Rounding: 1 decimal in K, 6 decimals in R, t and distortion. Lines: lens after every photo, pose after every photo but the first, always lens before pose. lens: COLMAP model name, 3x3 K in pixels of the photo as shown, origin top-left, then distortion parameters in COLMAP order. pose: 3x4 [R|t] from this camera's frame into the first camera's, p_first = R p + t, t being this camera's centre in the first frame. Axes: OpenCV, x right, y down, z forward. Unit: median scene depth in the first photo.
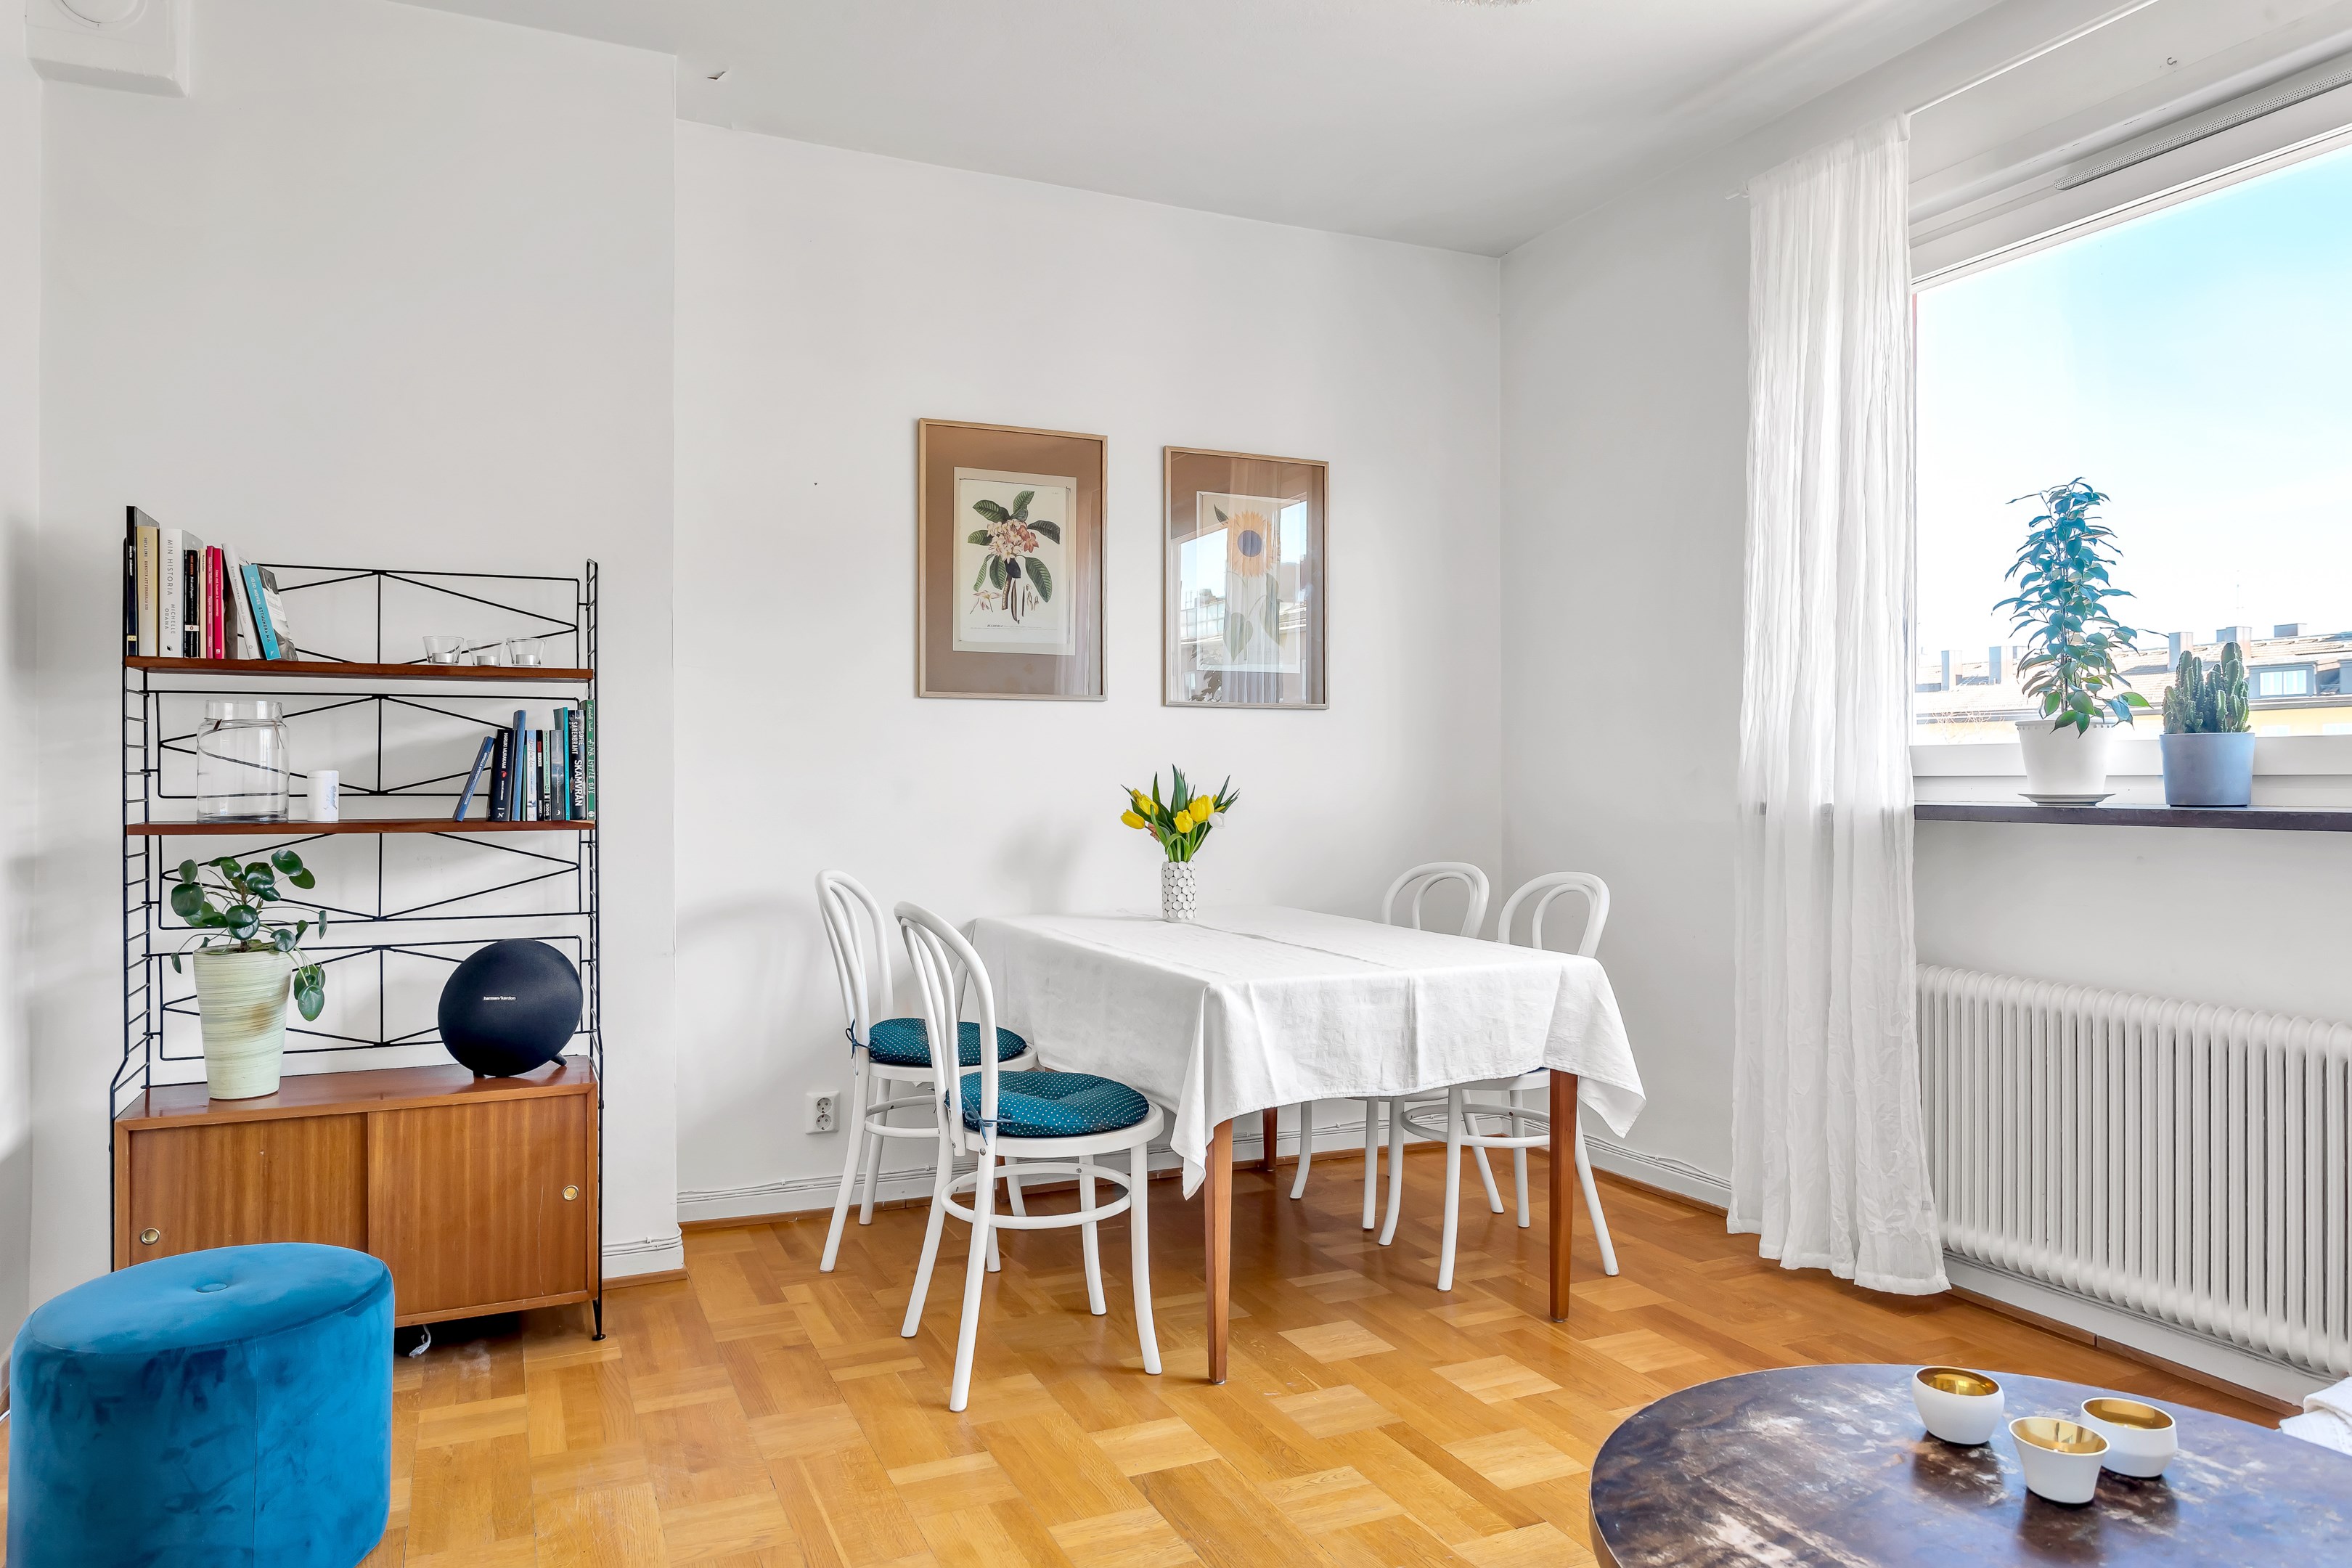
lens RADIAL K [[1500.1, 0, 1180.5], [0, 1500.1, 777.1], [0, 0, 1]] dist [-0.010725, -0.001978]
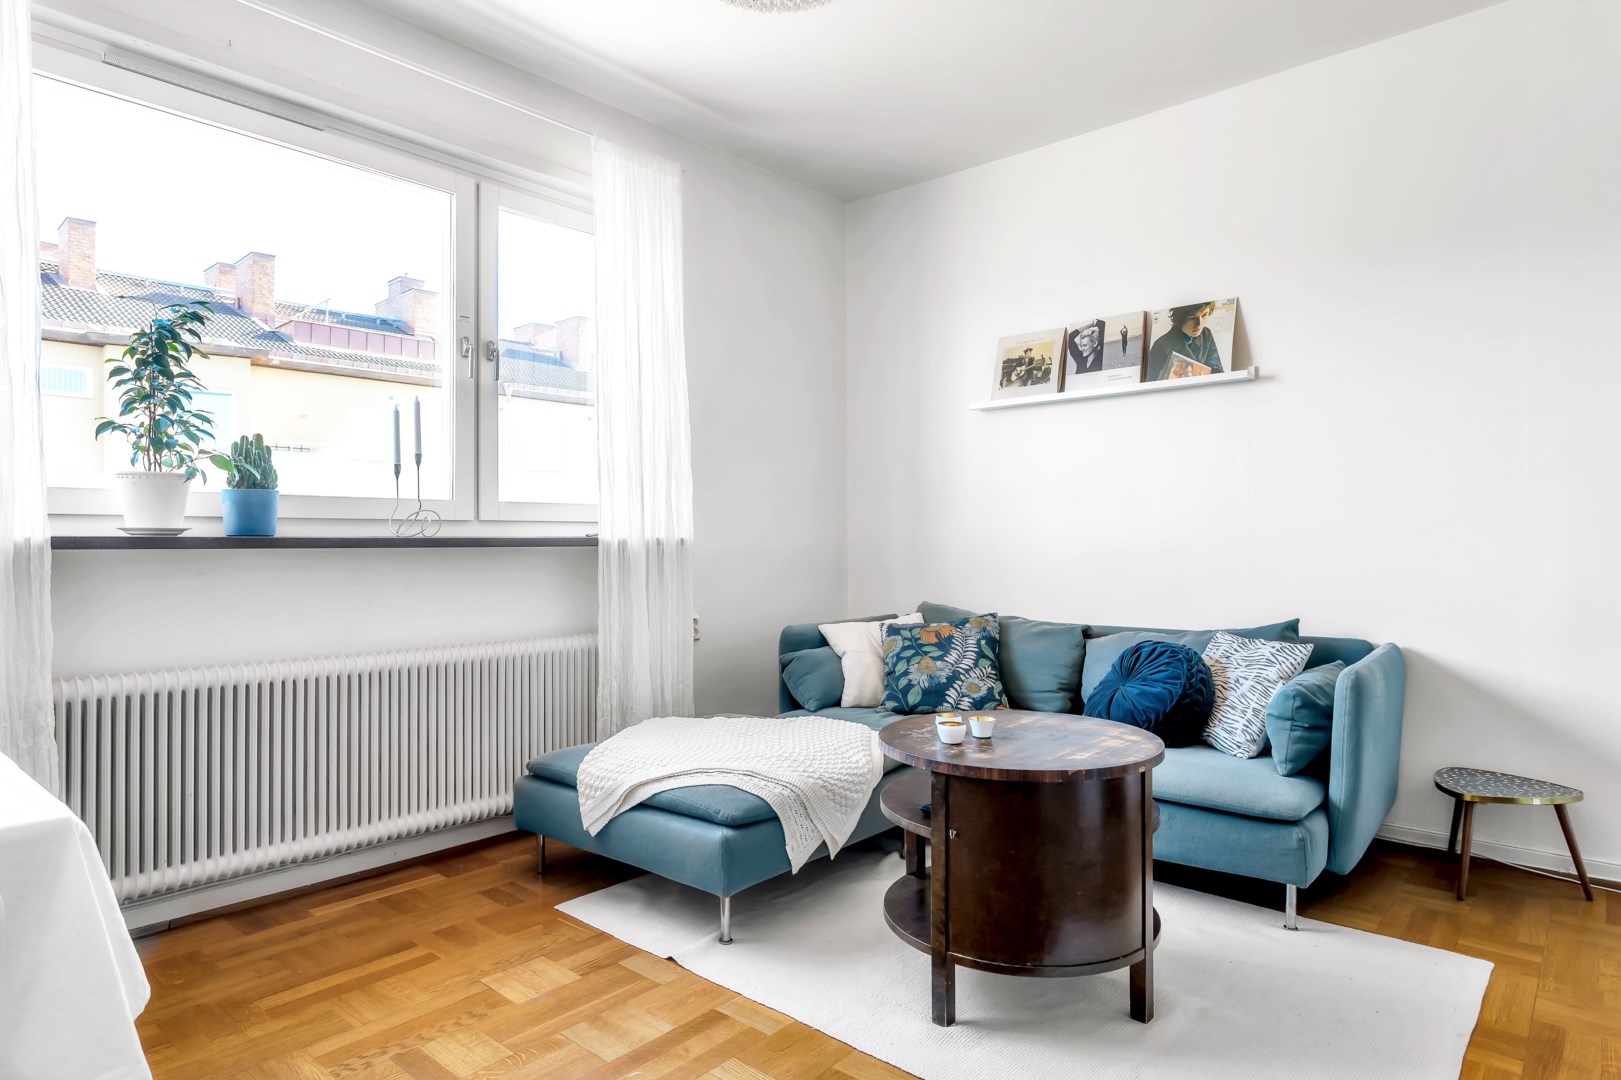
lens RADIAL K [[934.6, 0, 821.9], [0, 934.6, 541.4], [0, 0, 1]] dist [-0.014844, 0.010197]
pose [[-0.407801, -0.000666, 0.913071, -0.403597], [-0.000650, 1.000000, 0.000439, 0.022360], [-0.913071, -0.000415, -0.407801, 0.779089]]
